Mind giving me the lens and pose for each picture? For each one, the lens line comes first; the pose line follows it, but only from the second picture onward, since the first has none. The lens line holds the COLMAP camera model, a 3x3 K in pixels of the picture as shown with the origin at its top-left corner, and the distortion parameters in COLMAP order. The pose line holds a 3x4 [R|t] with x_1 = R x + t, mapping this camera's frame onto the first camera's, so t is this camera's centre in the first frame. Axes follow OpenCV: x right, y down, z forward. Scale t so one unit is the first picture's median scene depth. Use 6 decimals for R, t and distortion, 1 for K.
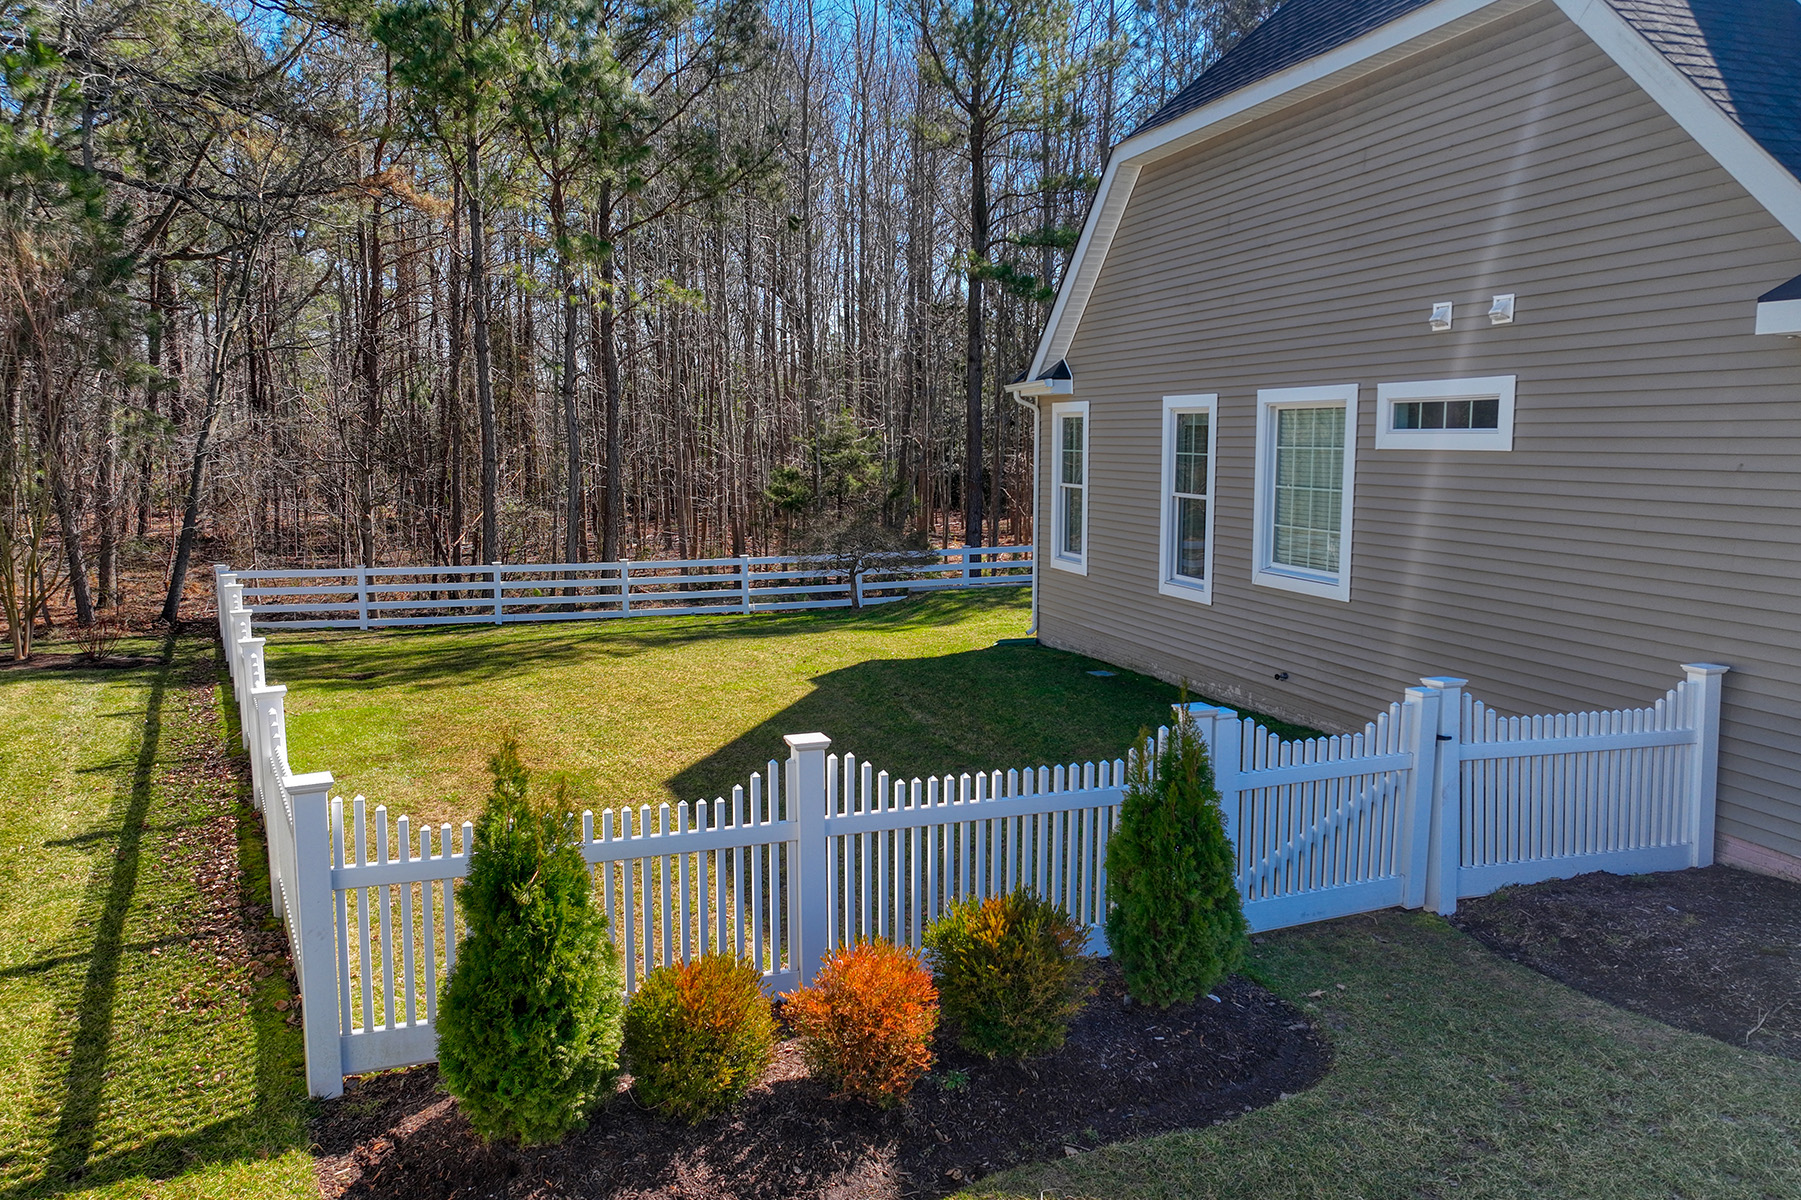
lens RADIAL K [[1263.5, 0, 896.5], [0, 1263.5, 591.3], [0, 0, 1]] dist [-0.002511, 0.017668]
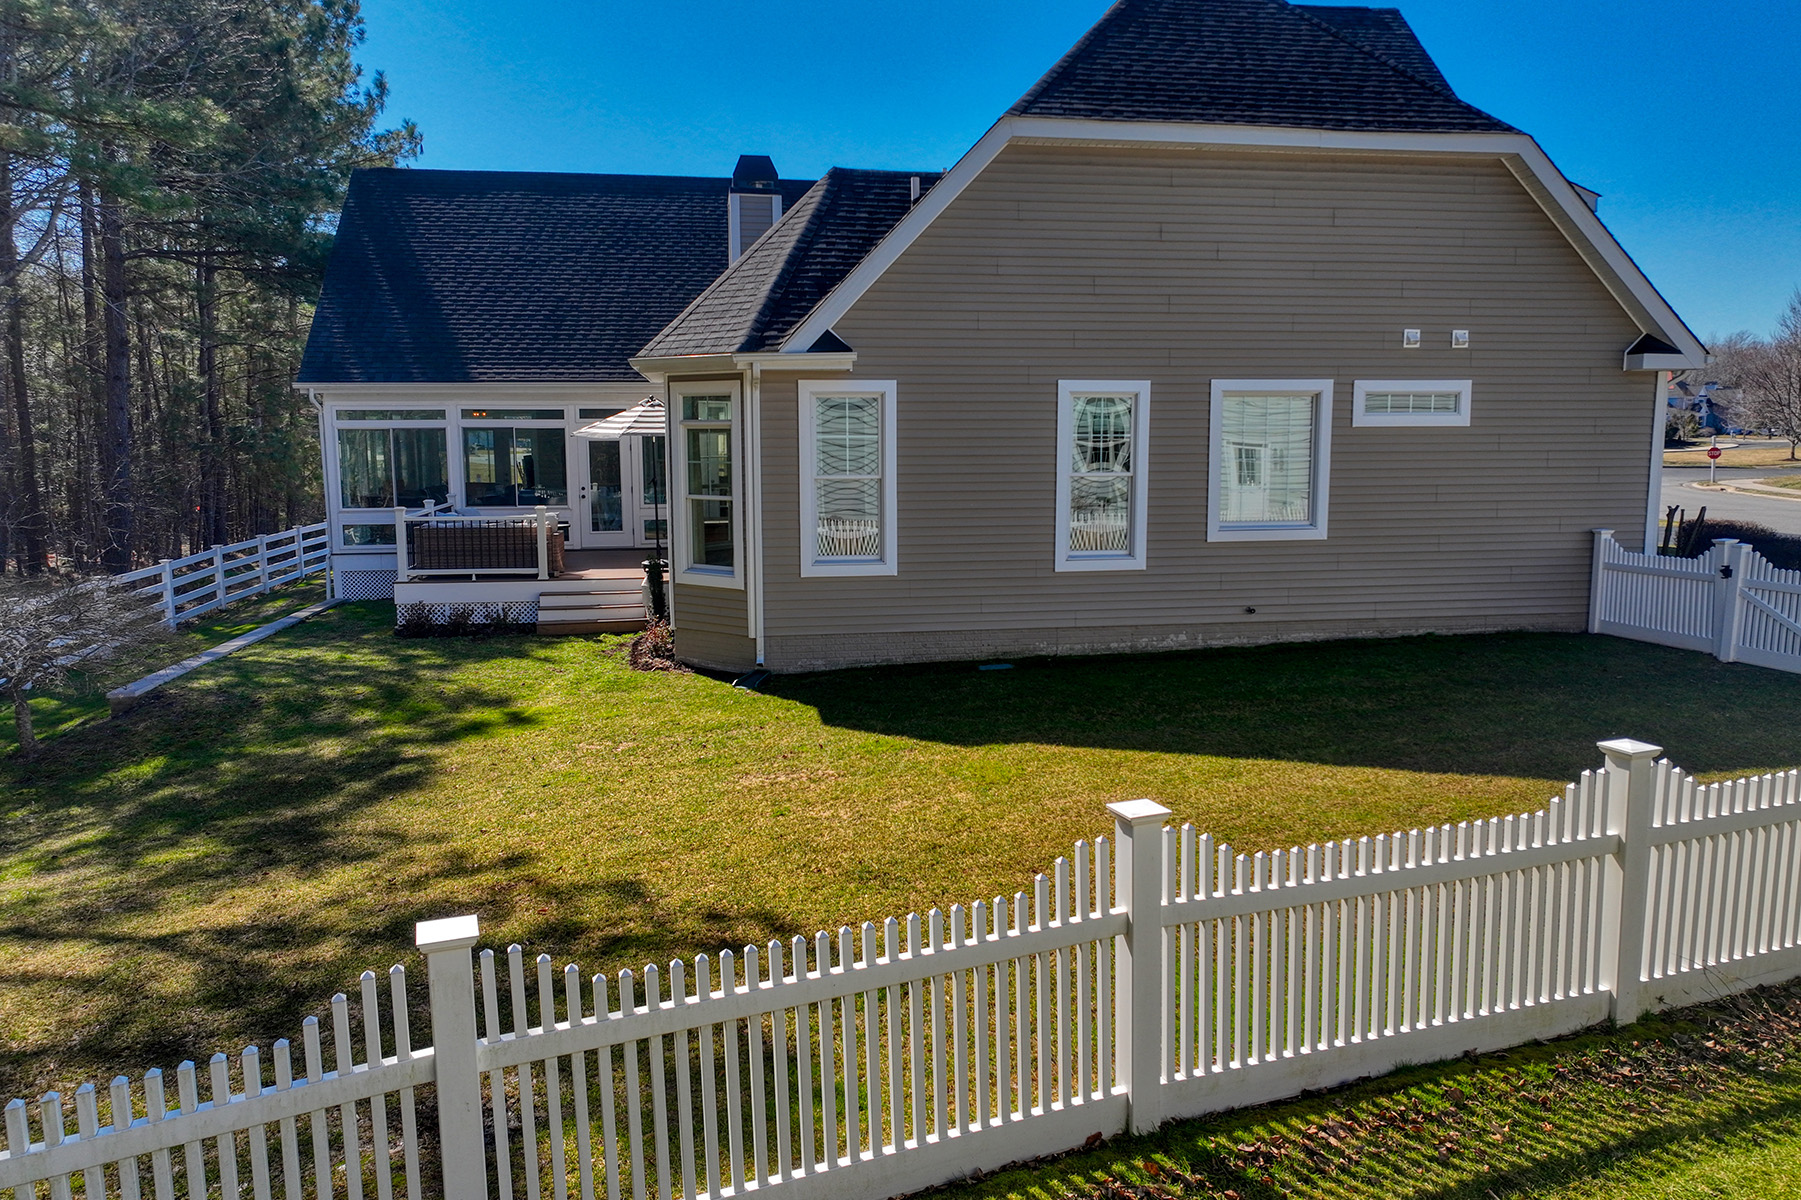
lens RADIAL K [[1263.5, 0, 902.8], [0, 1263.5, 598.8], [0, 0, 1]] dist [-0.002511, 0.017668]
pose [[0.156540, -0.122348, 0.980064, -0.974066], [0.126123, 0.986650, 0.103025, -0.116629], [-0.979586, 0.107481, 0.169882, 1.125737]]
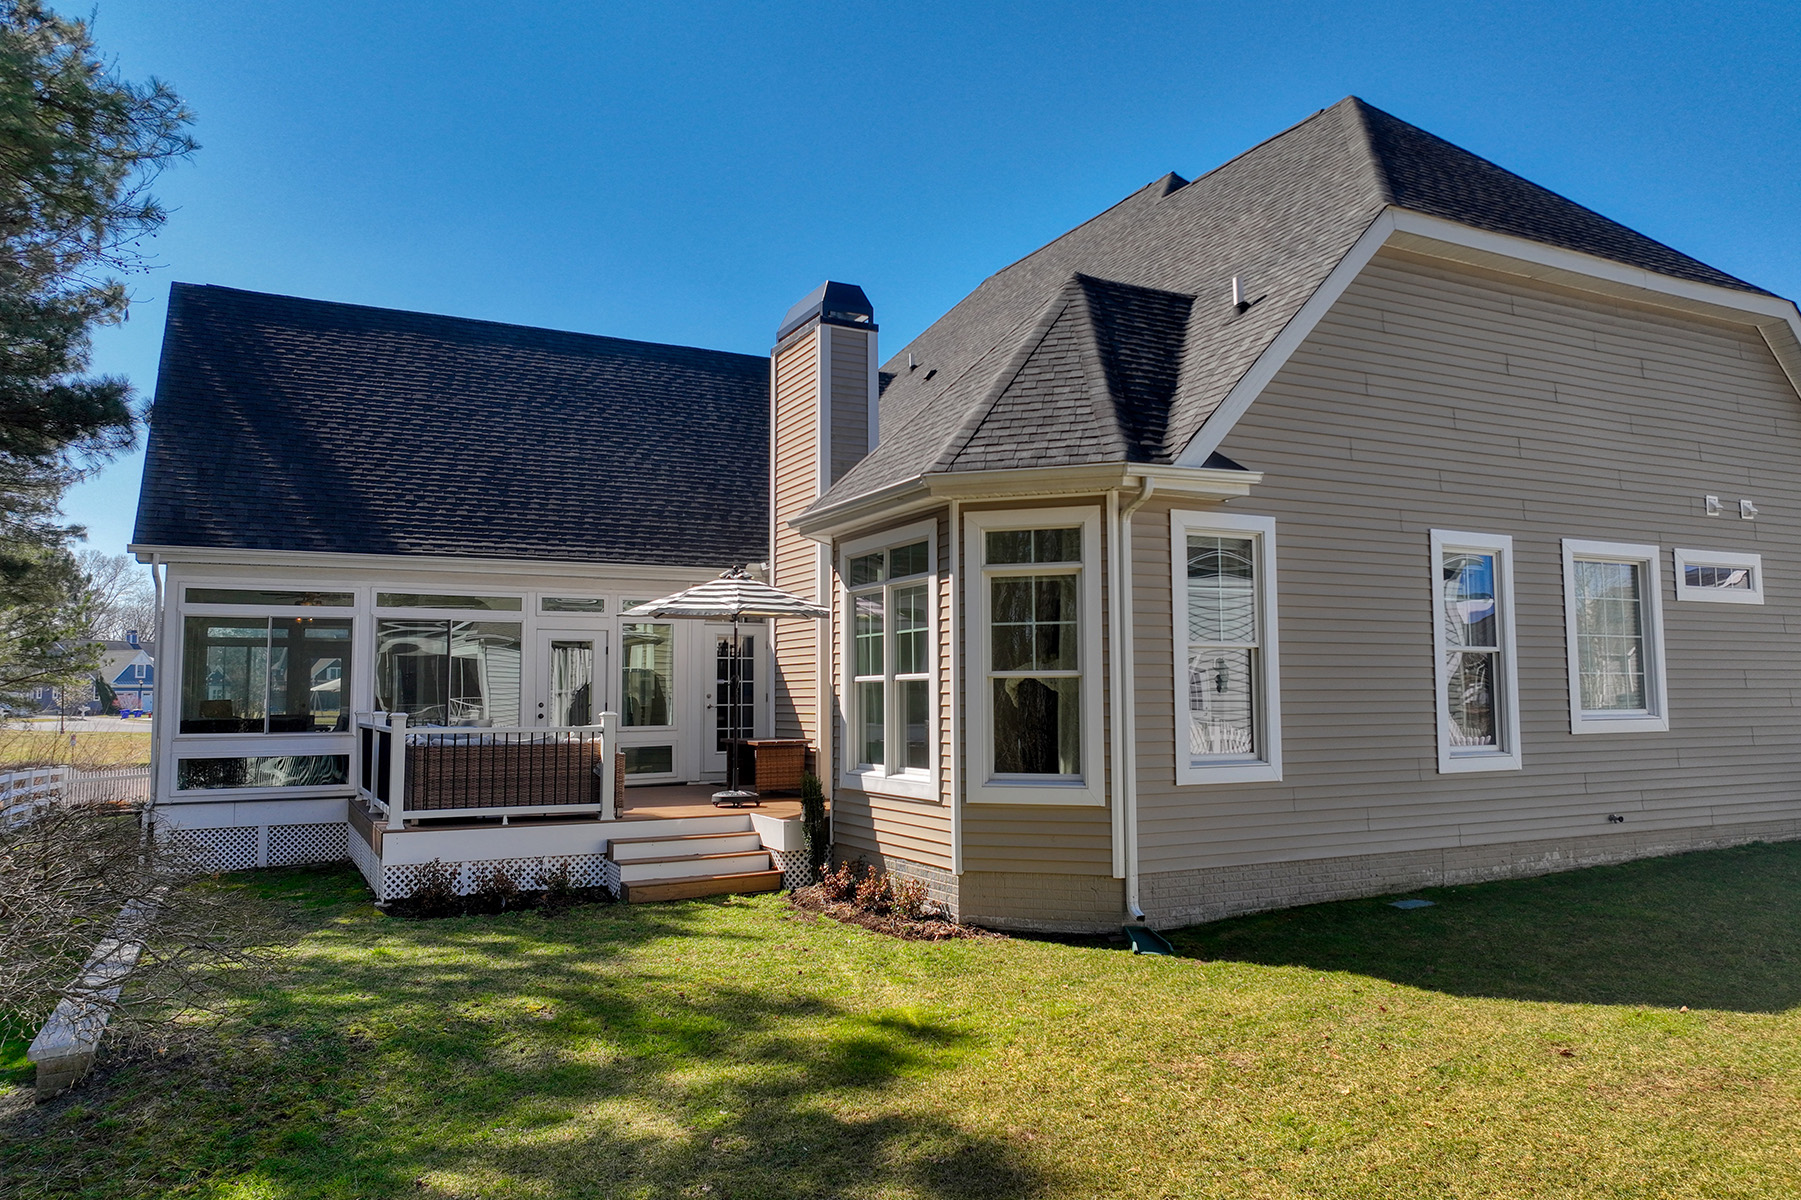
lens RADIAL K [[1263.5, 0, 911.7], [0, 1263.5, 595.5], [0, 0, 1]] dist [-0.002511, 0.017668]
pose [[-0.166269, 0.090132, 0.981953, -0.619604], [0.131124, 0.988991, -0.068576, -0.115727], [-0.977324, 0.117355, -0.176257, 1.716693]]
